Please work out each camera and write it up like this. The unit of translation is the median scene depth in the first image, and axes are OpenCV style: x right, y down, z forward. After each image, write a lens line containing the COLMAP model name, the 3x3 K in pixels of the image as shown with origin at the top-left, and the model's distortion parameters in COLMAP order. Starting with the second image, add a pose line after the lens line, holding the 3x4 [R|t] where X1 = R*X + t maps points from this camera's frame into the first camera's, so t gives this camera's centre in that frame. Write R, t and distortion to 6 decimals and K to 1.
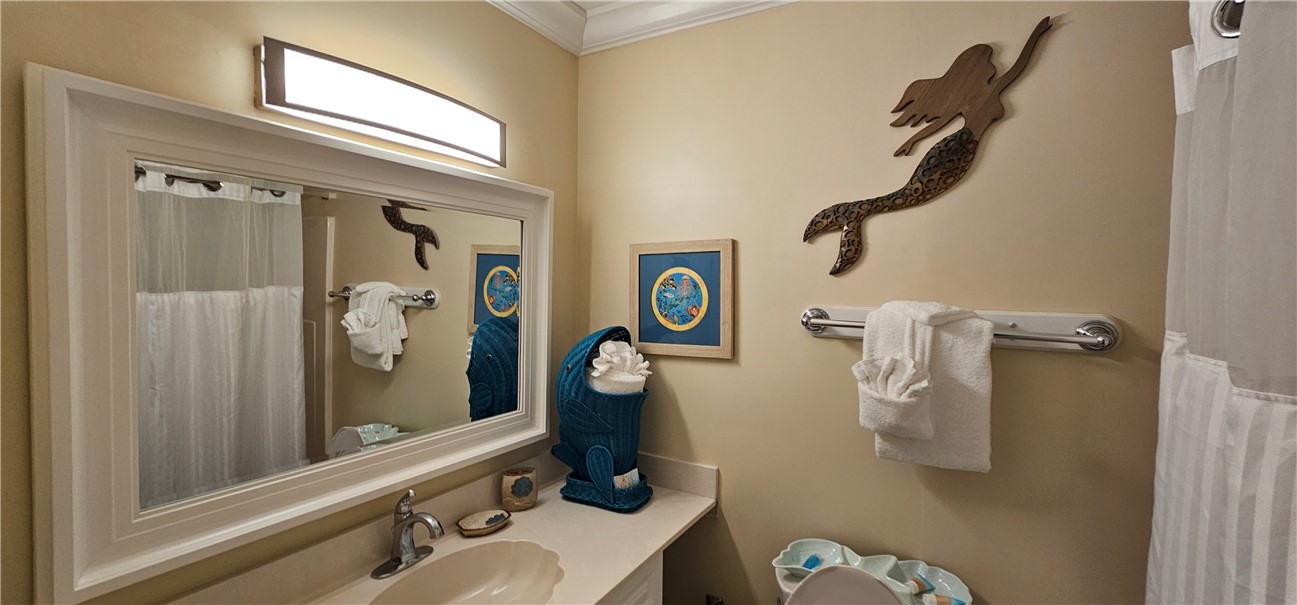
lens RADIAL K [[528.5, 0, 652.7], [0, 528.5, 303.7], [0, 0, 1]] dist [-0.002200, 0.000094]
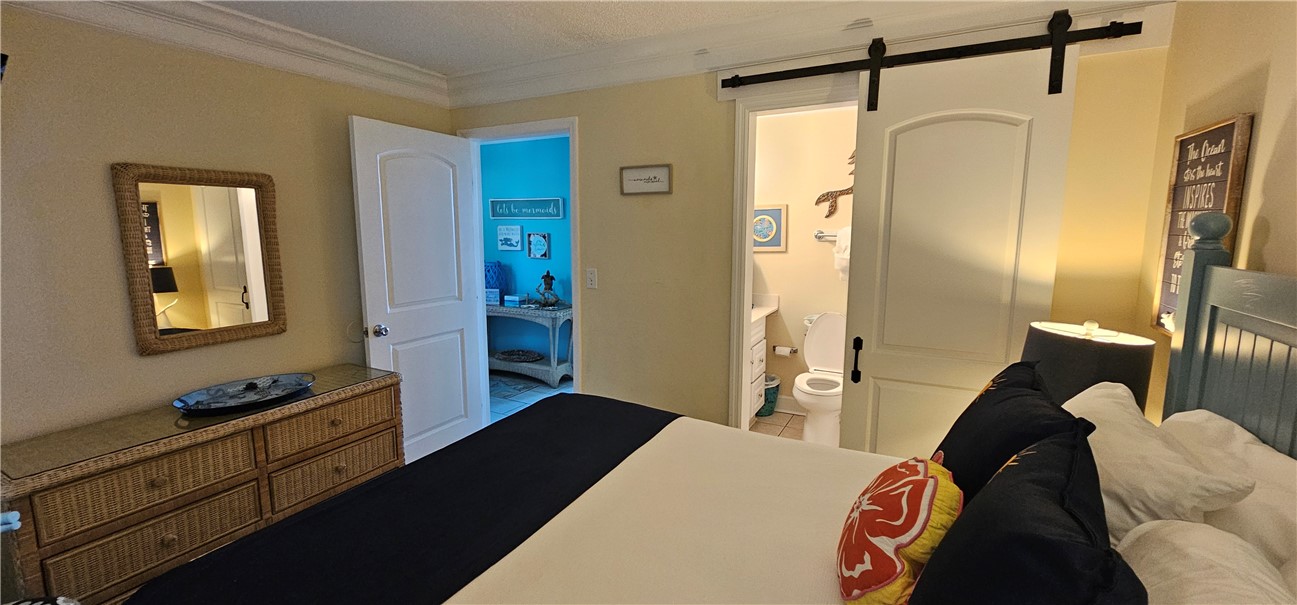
lens RADIAL K [[528.5, 0, 642.9], [0, 528.5, 301.0], [0, 0, 1]] dist [-0.002200, 0.000094]
pose [[0.999033, -0.027129, 0.034589, -0.678136], [0.023163, 0.993626, 0.110325, 0.048071], [-0.037361, -0.109417, 0.993294, -1.647749]]
